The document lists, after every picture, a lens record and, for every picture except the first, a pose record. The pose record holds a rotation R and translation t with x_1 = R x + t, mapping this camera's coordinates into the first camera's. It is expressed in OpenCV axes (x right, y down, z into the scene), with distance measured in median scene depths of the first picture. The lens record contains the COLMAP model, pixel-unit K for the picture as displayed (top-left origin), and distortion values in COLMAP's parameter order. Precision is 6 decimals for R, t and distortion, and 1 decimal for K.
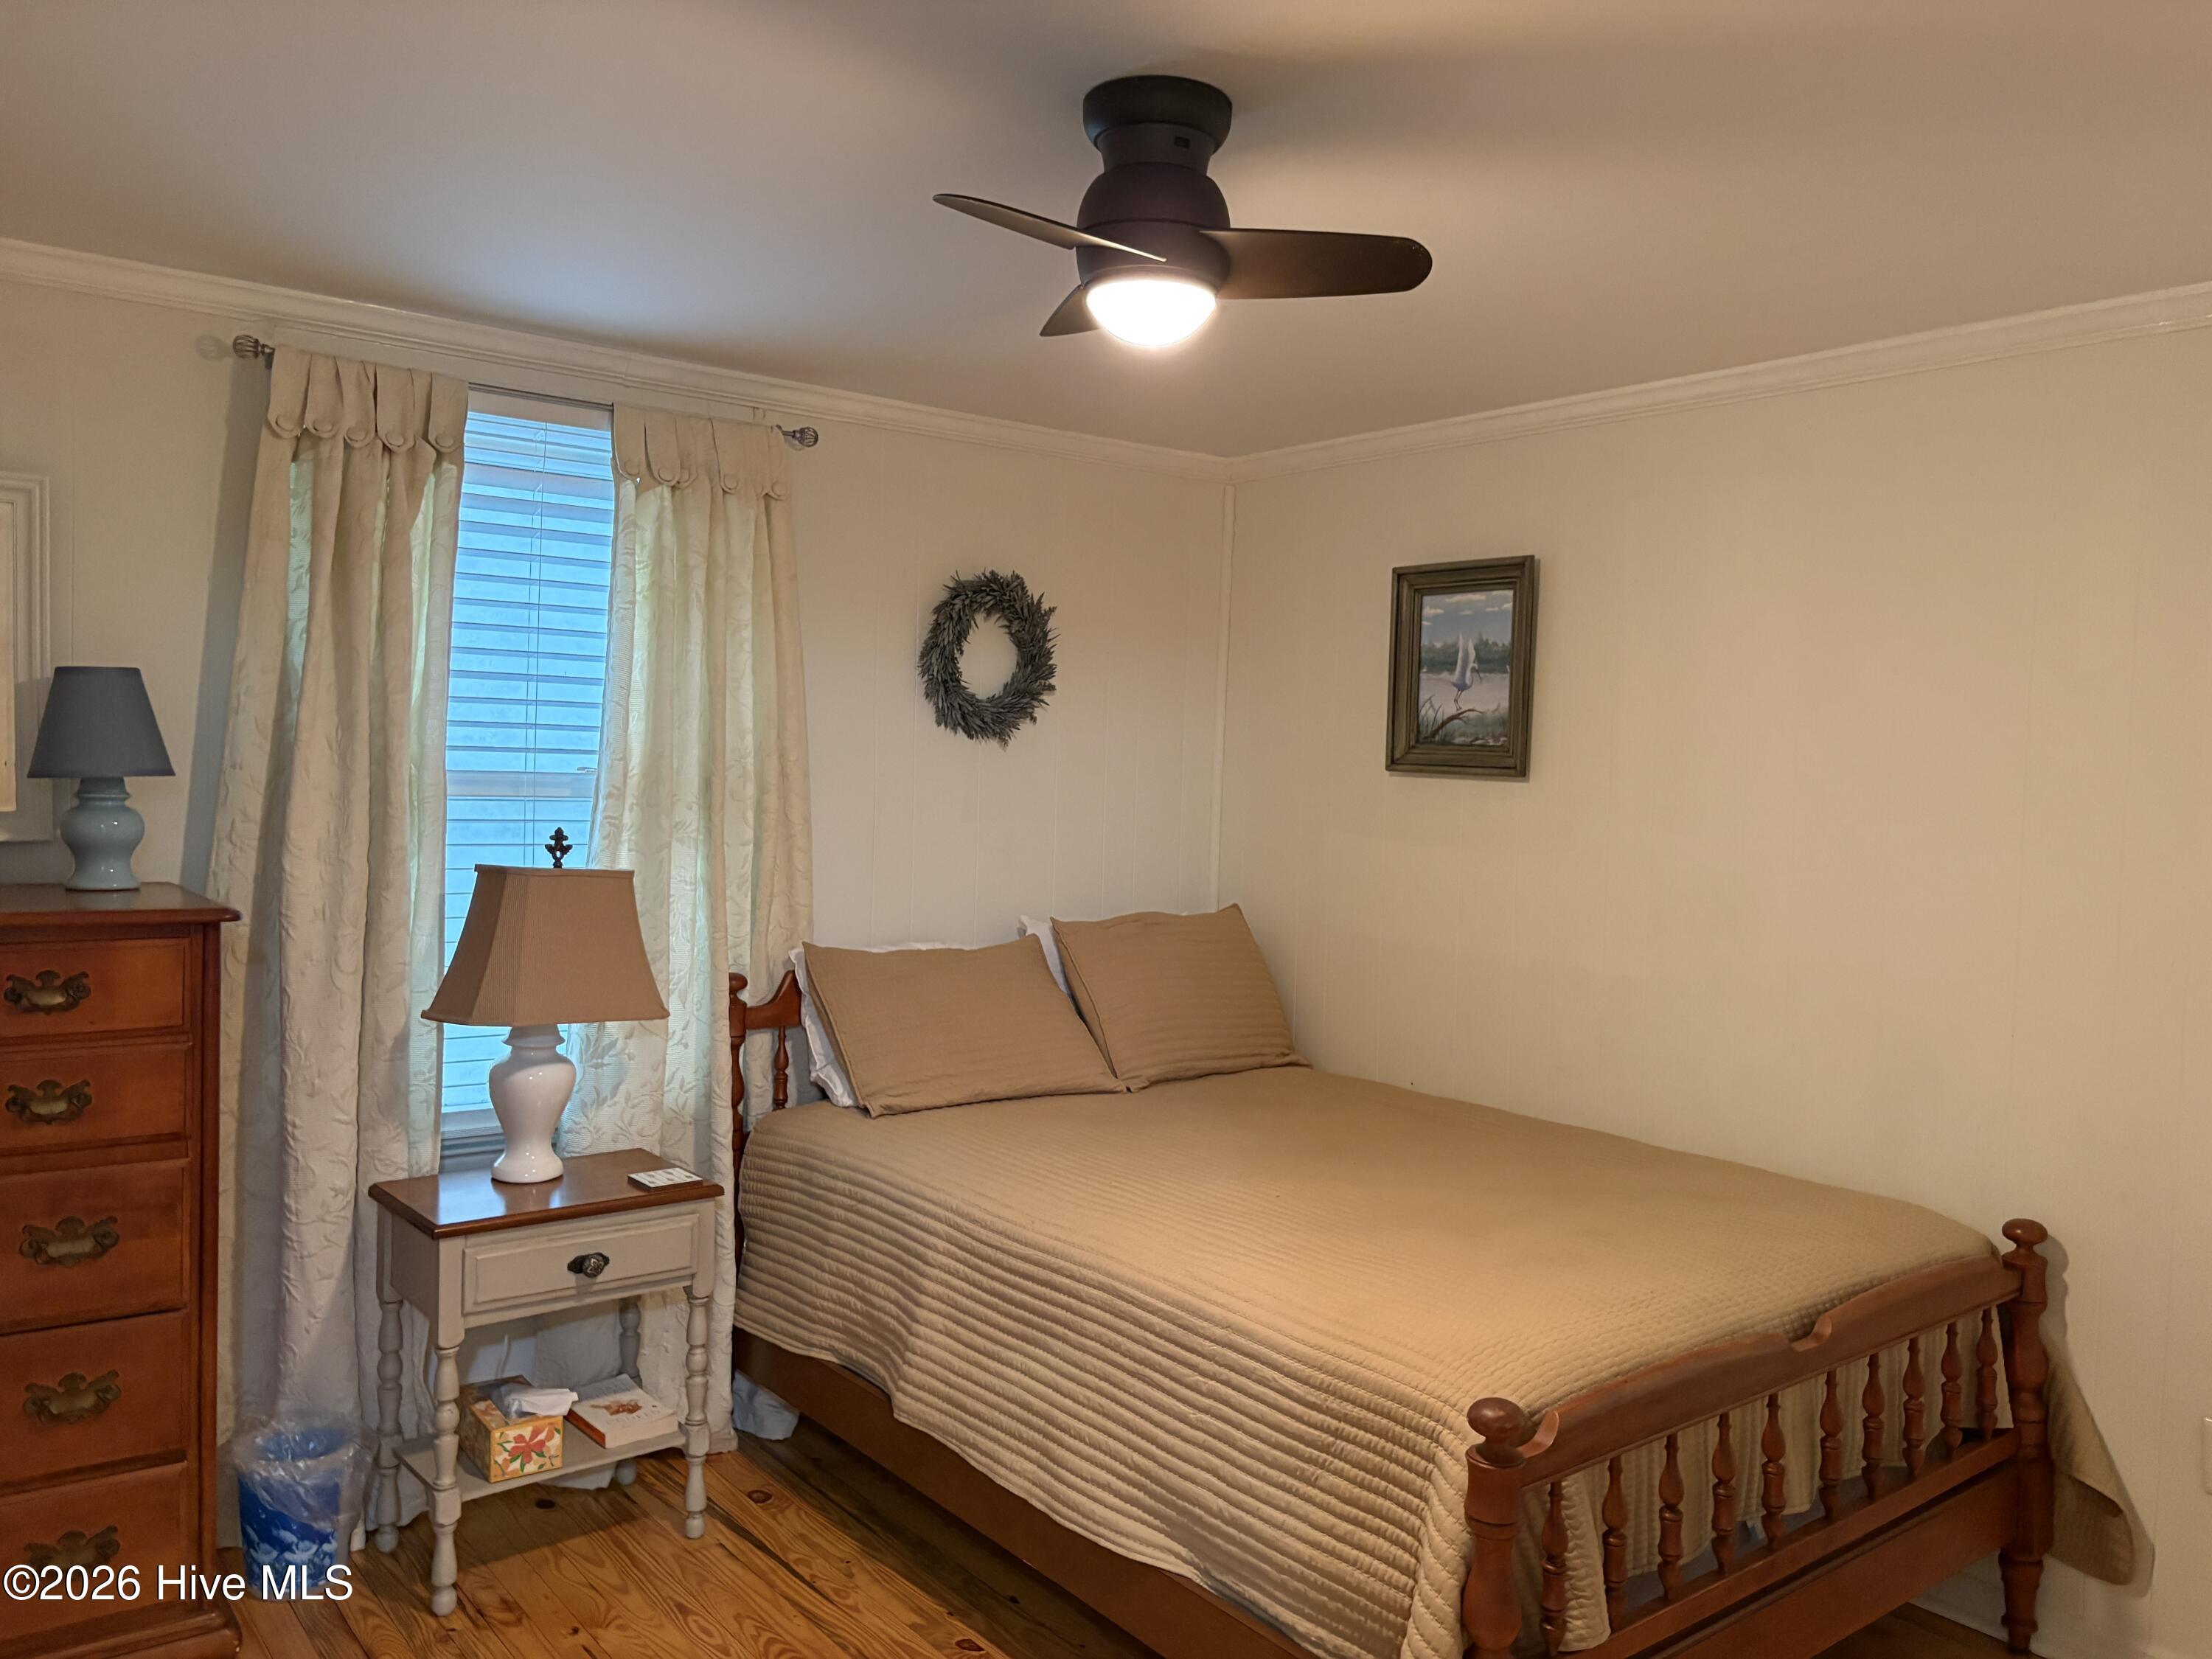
lens RADIAL K [[1678.6, 0, 1111.6], [0, 1678.6, 821.3], [0, 0, 1]] dist [0.054768, -0.067191]
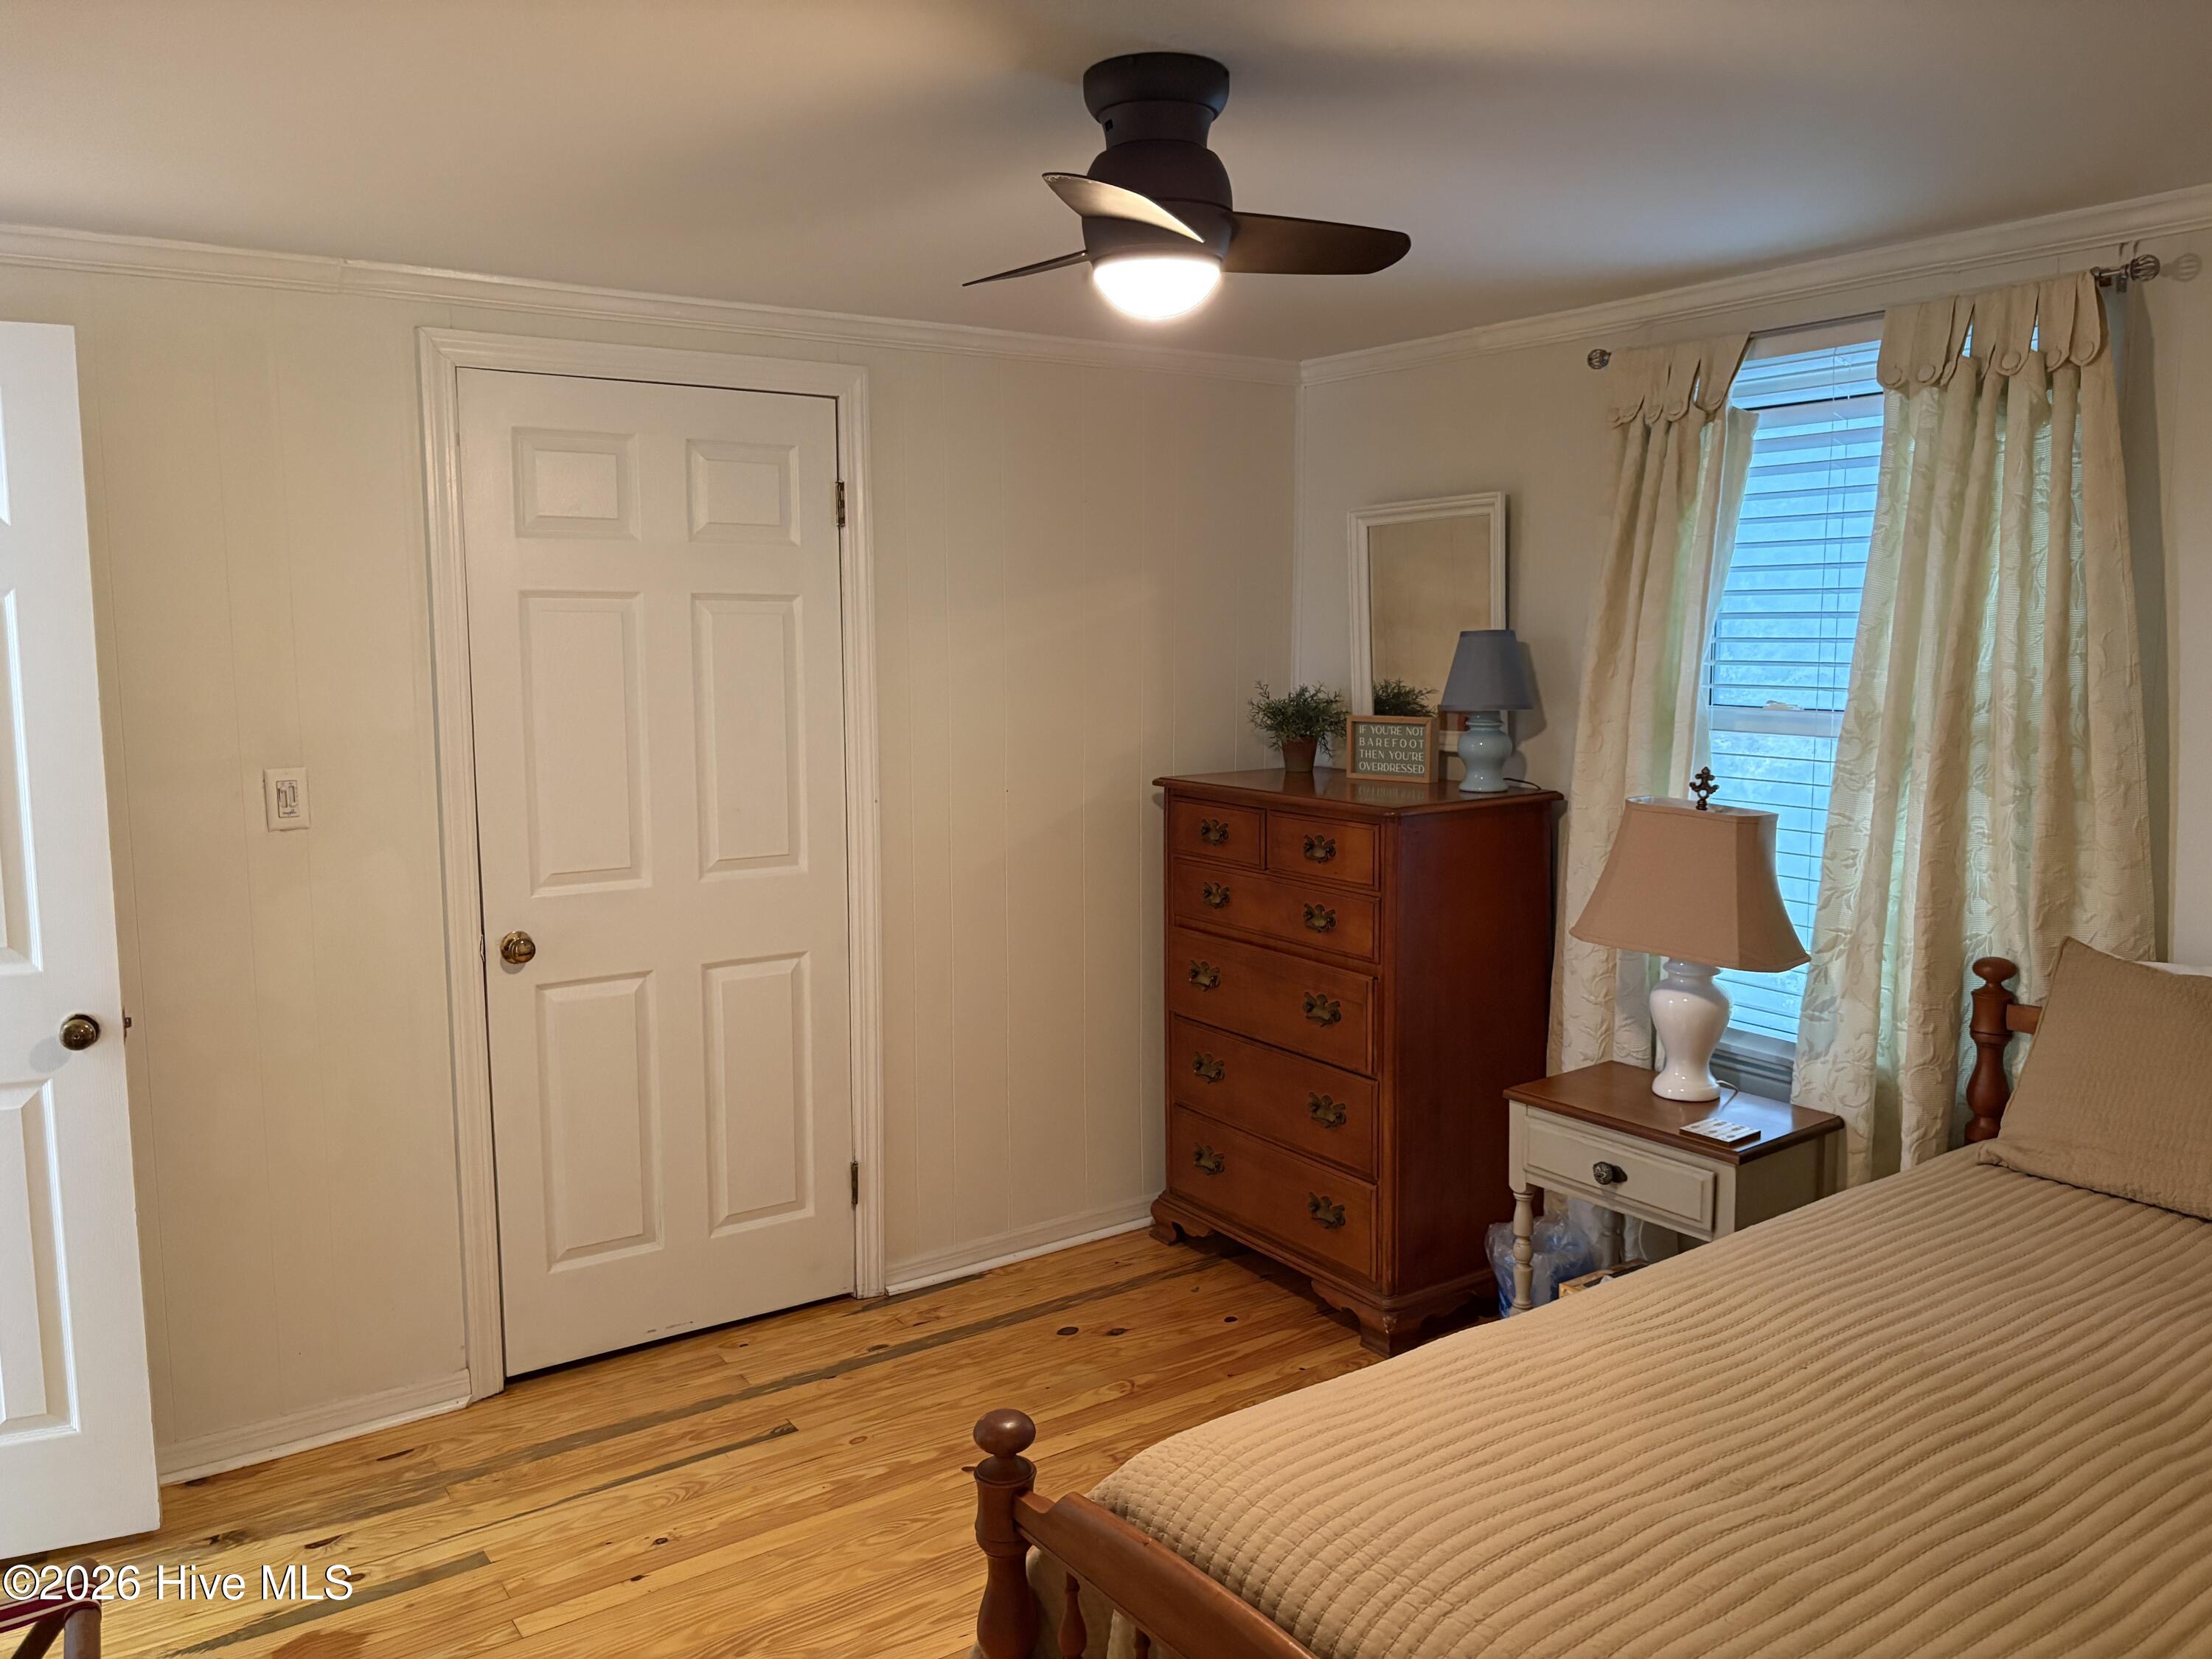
lens RADIAL K [[1678.6, 0, 1112.5], [0, 1678.6, 836.0], [0, 0, 1]] dist [0.054768, -0.067191]
pose [[-0.060718, 0.095129, -0.993611, 0.717866], [-0.028545, 0.994875, 0.096995, -0.043900], [0.997747, 0.034252, -0.057691, 0.697913]]
